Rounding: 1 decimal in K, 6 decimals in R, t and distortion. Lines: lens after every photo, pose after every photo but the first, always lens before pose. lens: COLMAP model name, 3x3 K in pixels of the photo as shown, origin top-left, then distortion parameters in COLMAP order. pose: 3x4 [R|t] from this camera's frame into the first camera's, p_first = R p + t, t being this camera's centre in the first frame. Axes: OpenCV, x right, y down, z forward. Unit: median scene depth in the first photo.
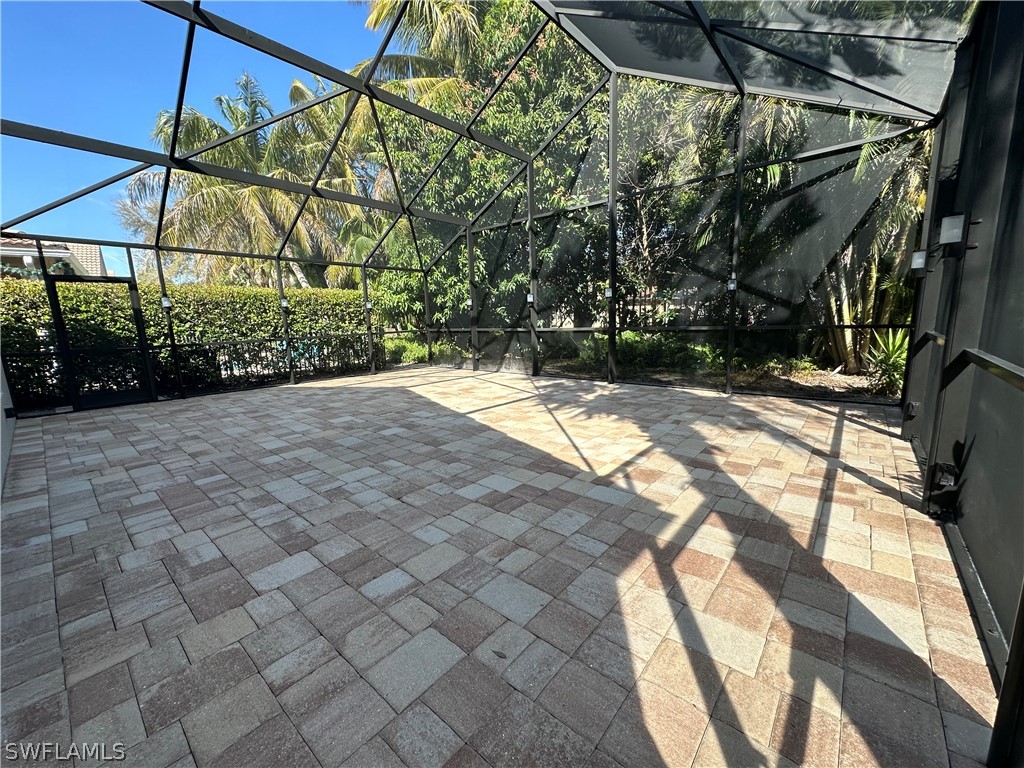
lens RADIAL K [[409.5, 0, 512.0], [0, 409.5, 384.0], [0, 0, 1]] dist [-0.002061, -0.000435]
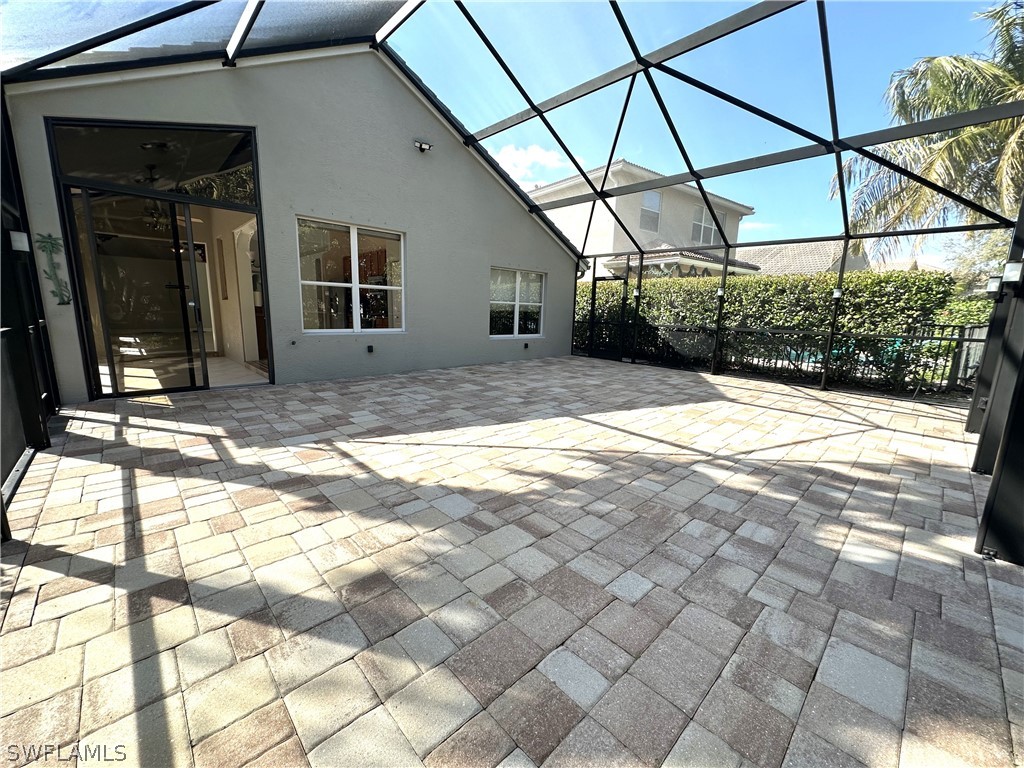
lens RADIAL K [[409.5, 0, 512.0], [0, 409.5, 384.0], [0, 0, 1]] dist [-0.002061, -0.000435]
pose [[-0.105534, 0.212124, -0.971528, 1.330615], [-0.183304, 0.956092, 0.228665, -0.309749], [0.977375, 0.202217, -0.062017, 1.618511]]
